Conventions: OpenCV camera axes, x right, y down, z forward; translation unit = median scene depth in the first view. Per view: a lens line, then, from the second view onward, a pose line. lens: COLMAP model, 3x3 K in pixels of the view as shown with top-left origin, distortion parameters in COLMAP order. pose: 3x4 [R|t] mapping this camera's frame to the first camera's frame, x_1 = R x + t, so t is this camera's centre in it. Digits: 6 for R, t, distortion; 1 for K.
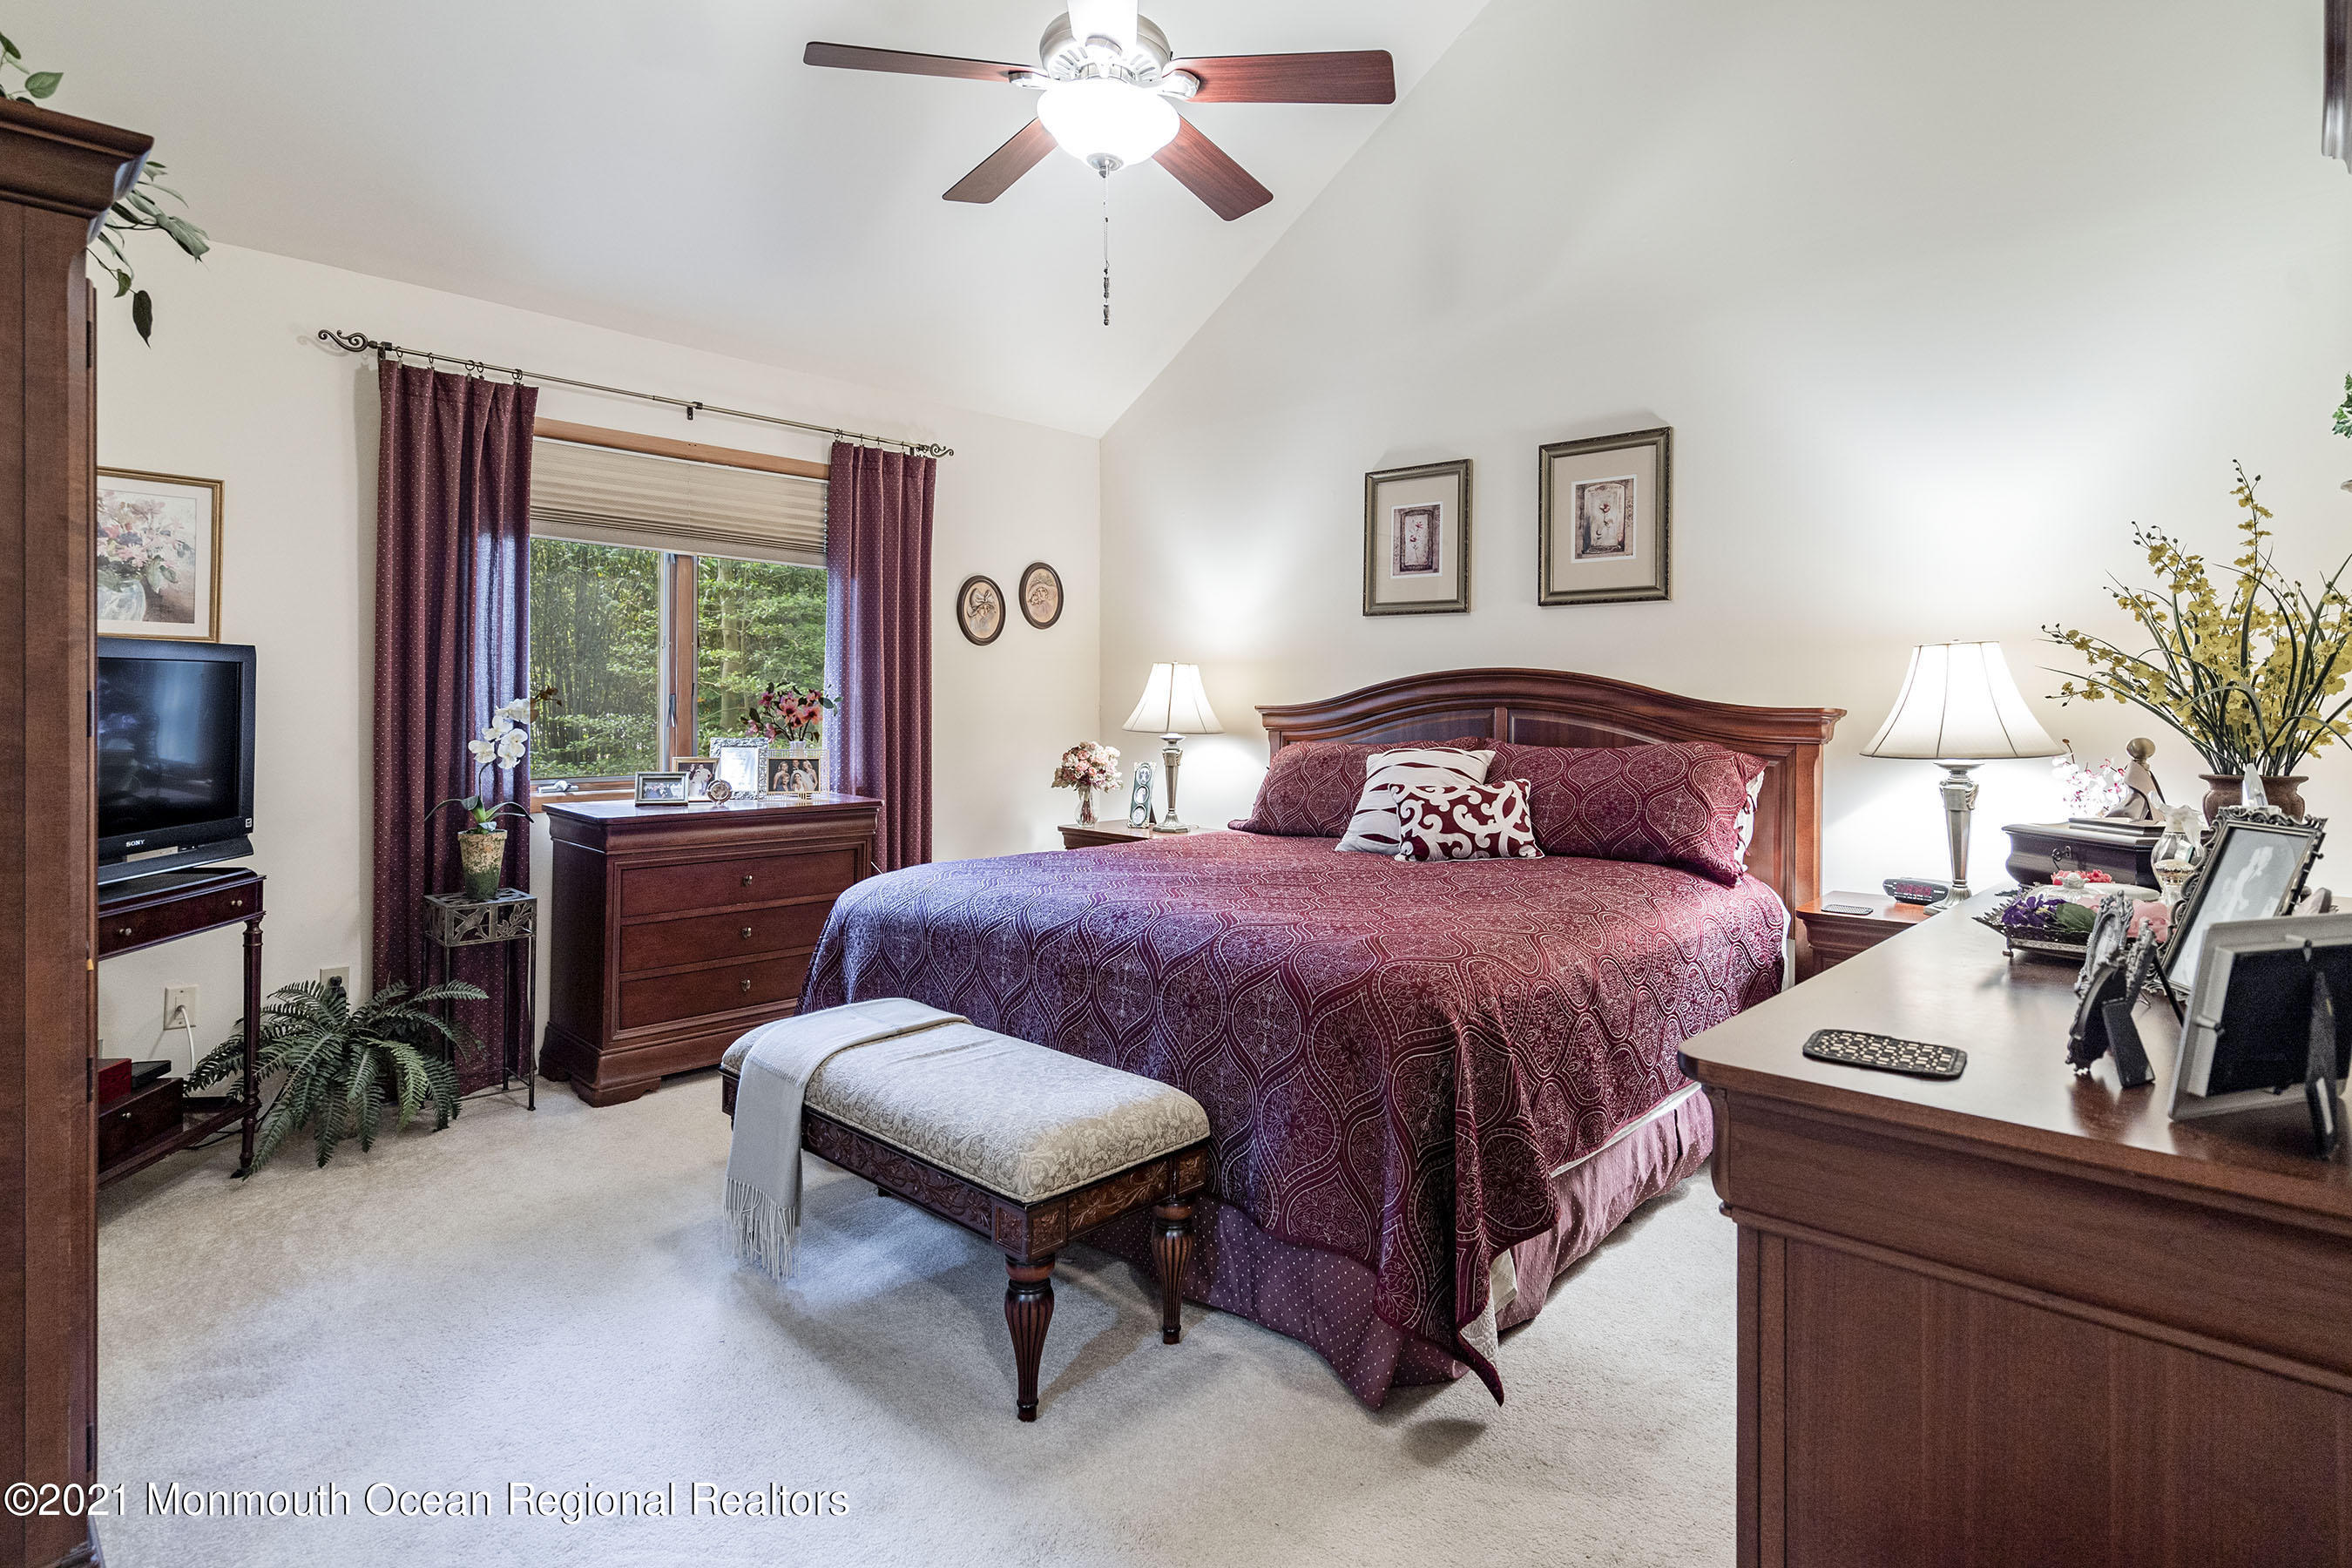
lens RADIAL K [[1168.6, 0, 1173.5], [0, 1168.6, 690.9], [0, 0, 1]] dist [0.000273, -0.000045]
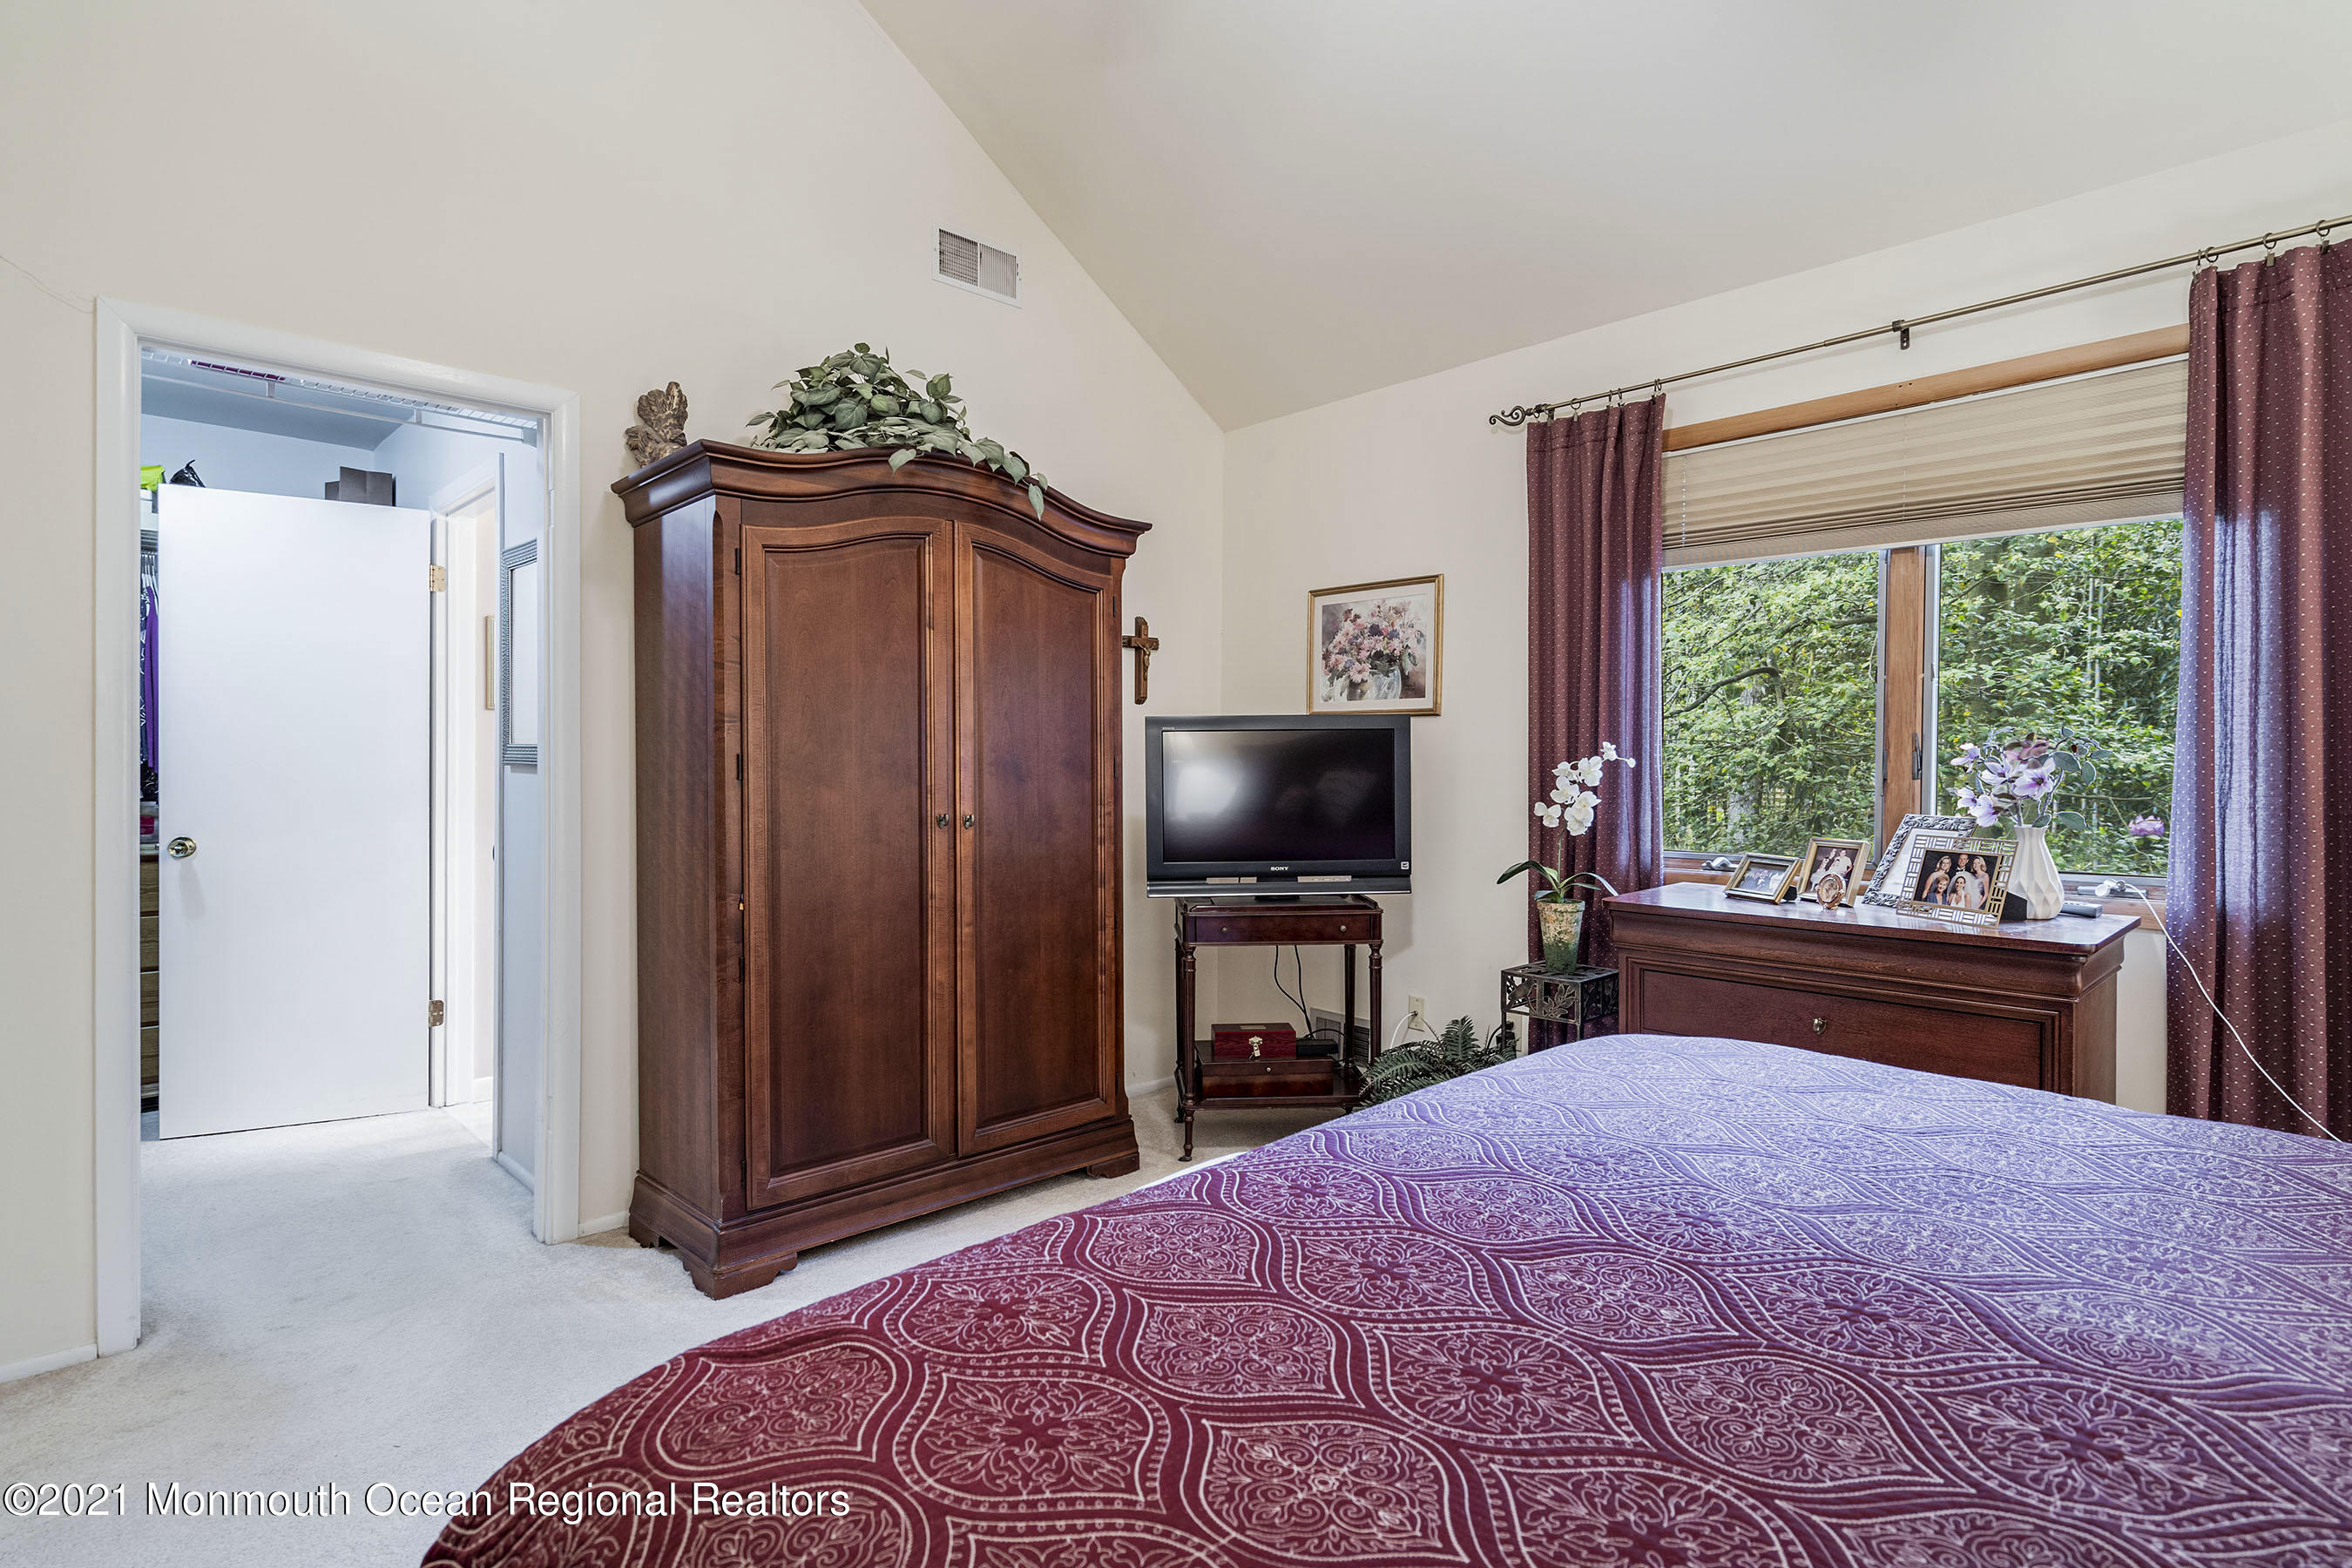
lens RADIAL K [[1194.4, 0, 1176.0], [0, 1194.4, 784.0], [0, 0, 1]] dist [-0.000735, 0.000008]
pose [[-0.034318, 0.014049, -0.999312, 0.345522], [0.011346, 0.999842, 0.013667, 0.009838], [0.999347, -0.010869, -0.034472, 0.674832]]
